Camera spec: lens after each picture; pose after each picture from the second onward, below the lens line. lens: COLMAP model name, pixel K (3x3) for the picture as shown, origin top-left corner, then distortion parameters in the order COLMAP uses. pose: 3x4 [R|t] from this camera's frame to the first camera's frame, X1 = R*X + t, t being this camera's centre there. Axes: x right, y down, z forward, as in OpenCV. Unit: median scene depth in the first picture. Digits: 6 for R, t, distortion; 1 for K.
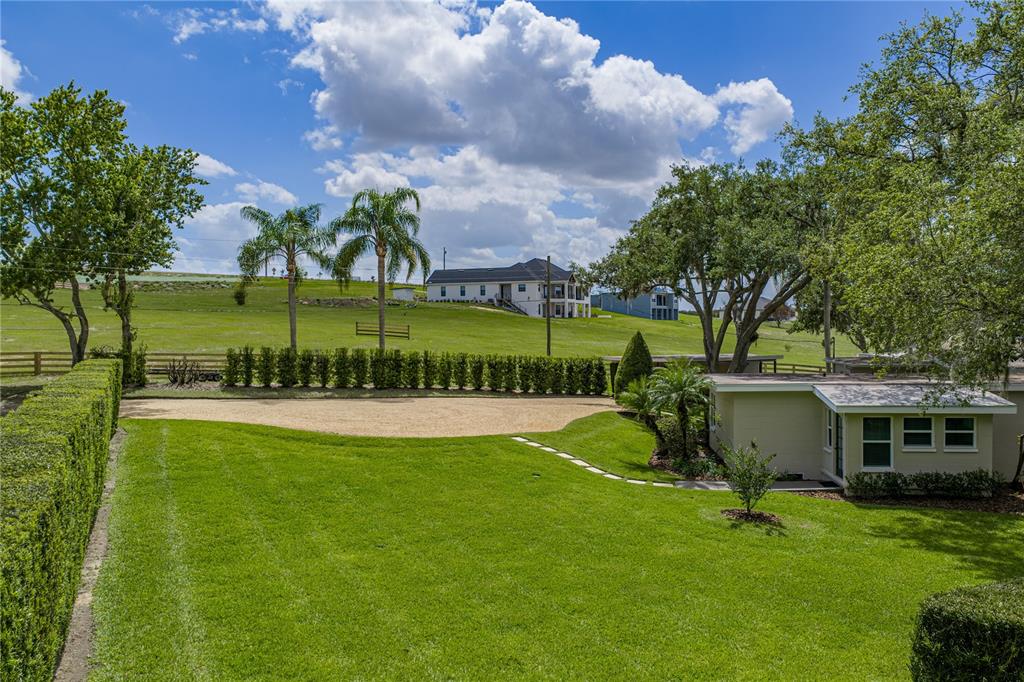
lens RADIAL K [[857.0, 0, 513.0], [0, 857.0, 344.1], [0, 0, 1]] dist [0.029235, -0.000884]
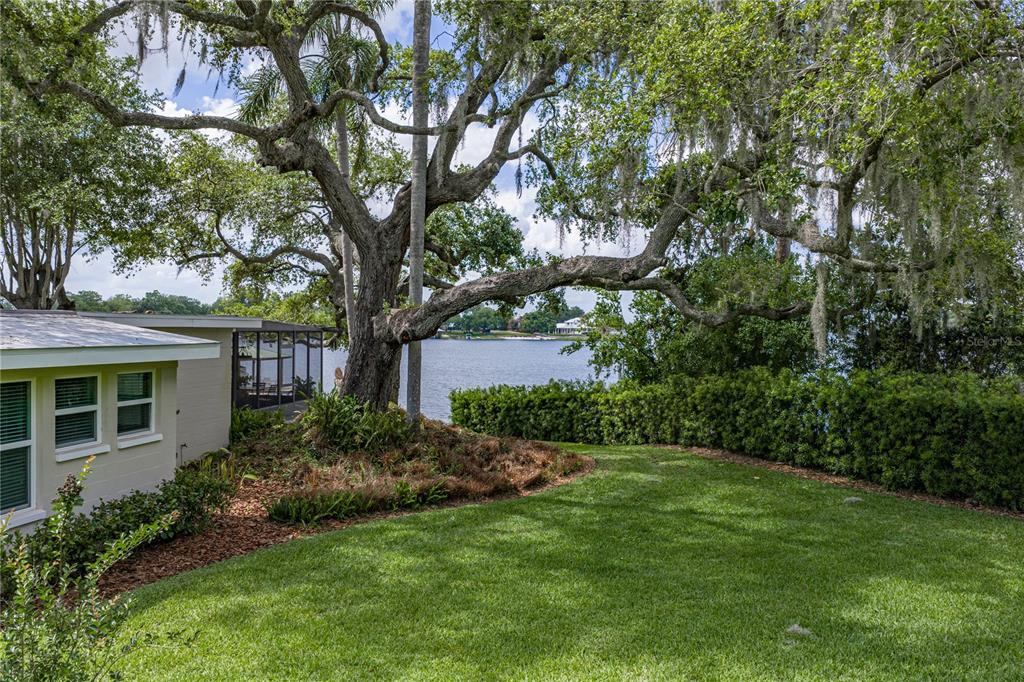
lens RADIAL K [[848.1, 0, 513.4], [0, 848.1, 344.1], [0, 0, 1]] dist [0.031640, -0.009530]
pose [[0.155894, -0.010588, 0.987717, 0.085927], [0.028965, 0.999562, 0.006143, 0.072323], [-0.987349, 0.027651, 0.156133, 0.720578]]
